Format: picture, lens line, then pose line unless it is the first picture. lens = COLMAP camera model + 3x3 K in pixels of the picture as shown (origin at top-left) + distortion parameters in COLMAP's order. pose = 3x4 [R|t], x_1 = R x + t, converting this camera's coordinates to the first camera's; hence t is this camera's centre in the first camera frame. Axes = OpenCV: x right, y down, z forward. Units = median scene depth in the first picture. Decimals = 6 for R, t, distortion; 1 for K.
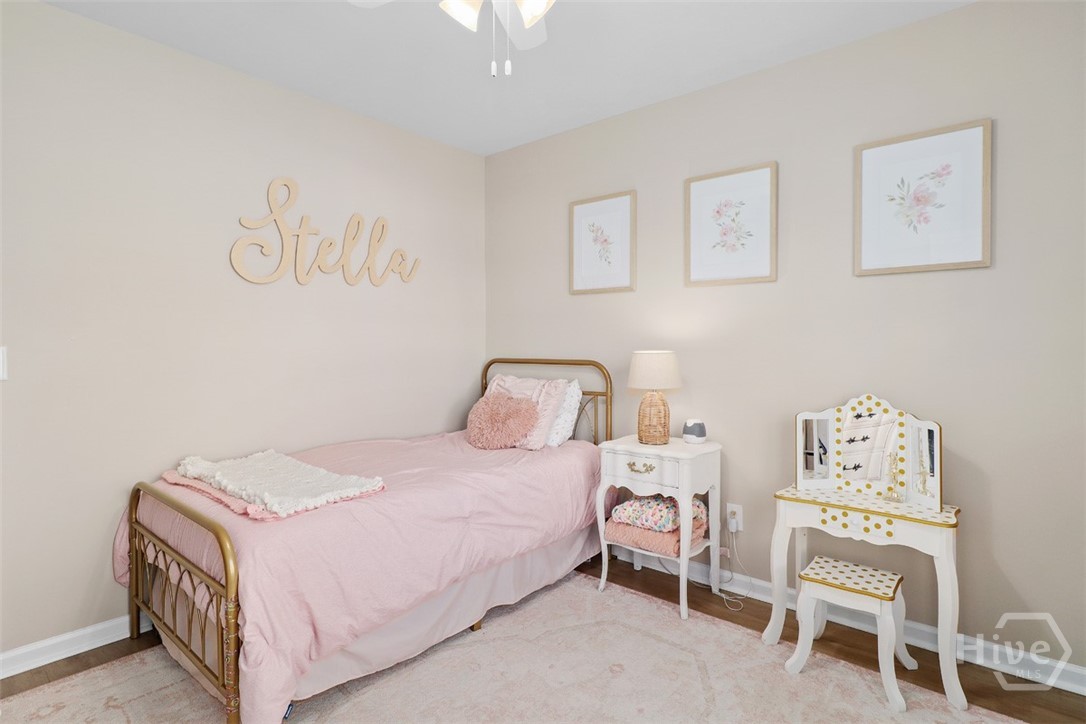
lens RADIAL K [[566.0, 0, 542.4], [0, 566.0, 356.0], [0, 0, 1]] dist [-0.017670, 0.000298]
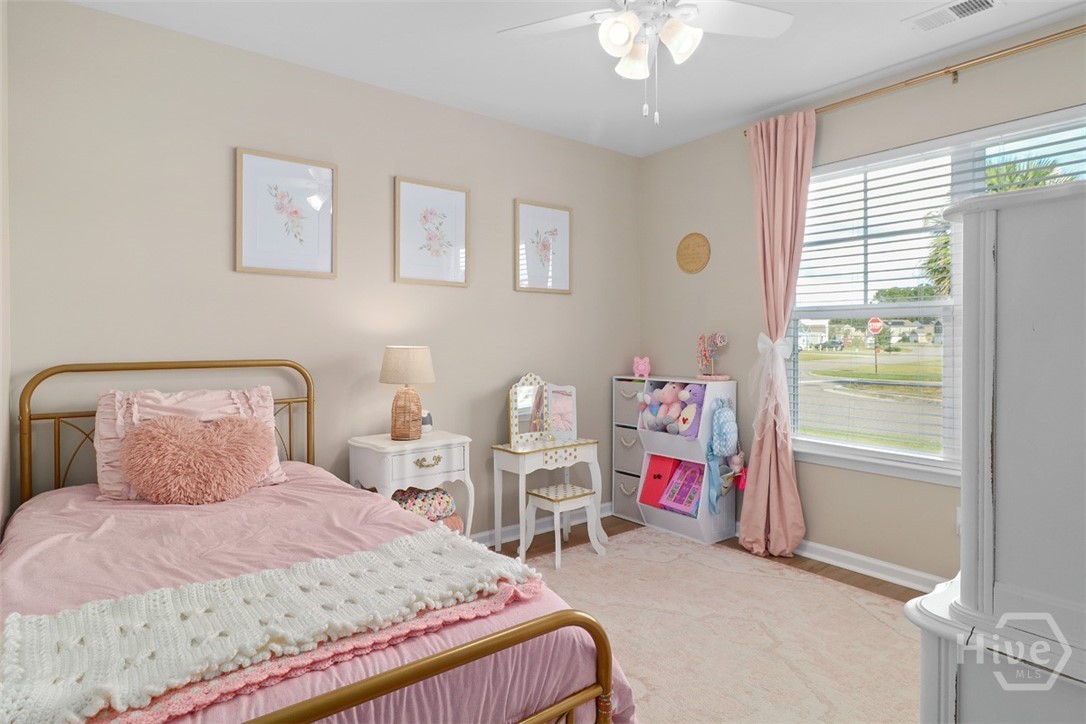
lens RADIAL K [[602.2, 0, 542.1], [0, 602.2, 354.2], [0, 0, 1]] dist [0.002772, 0.000144]
pose [[0.181773, -0.029486, 0.982898, -0.843638], [0.016705, 0.999499, 0.026895, -0.020065], [-0.983199, 0.011530, 0.182174, 0.603292]]
